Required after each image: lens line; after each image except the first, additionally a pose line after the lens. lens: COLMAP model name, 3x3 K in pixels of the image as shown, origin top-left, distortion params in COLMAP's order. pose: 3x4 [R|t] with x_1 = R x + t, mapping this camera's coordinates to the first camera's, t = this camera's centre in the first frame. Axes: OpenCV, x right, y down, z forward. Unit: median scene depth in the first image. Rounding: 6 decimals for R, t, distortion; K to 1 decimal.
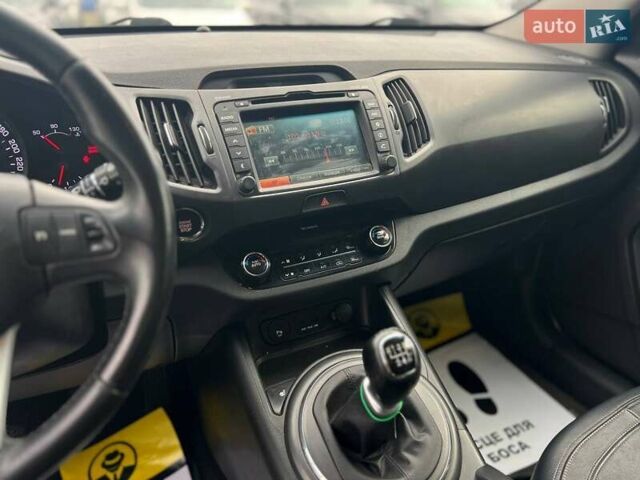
lens RADIAL K [[476.2, 0, 320.6], [0, 476.2, 266.2], [0, 0, 1]] dist [0.007791, 0.003724]
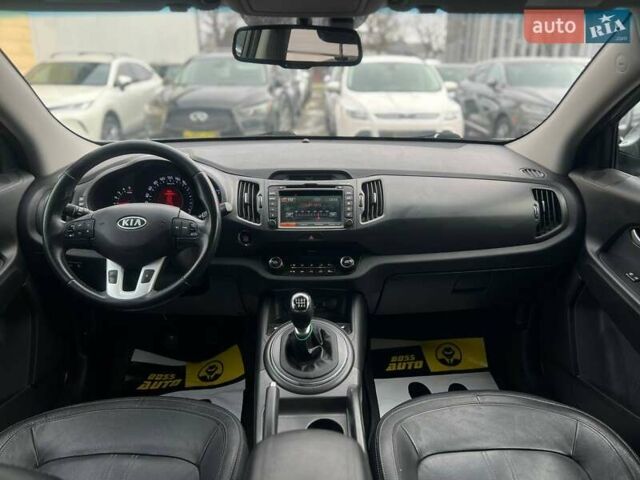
lens RADIAL K [[476.2, 0, 320.6], [0, 476.2, 266.2], [0, 0, 1]] dist [0.007791, 0.003724]
pose [[0.911830, 0.156636, -0.379515, 0.837078], [-0.200537, 0.976514, -0.078779, 0.135670], [0.358262, 0.147940, 0.921826, -0.835641]]
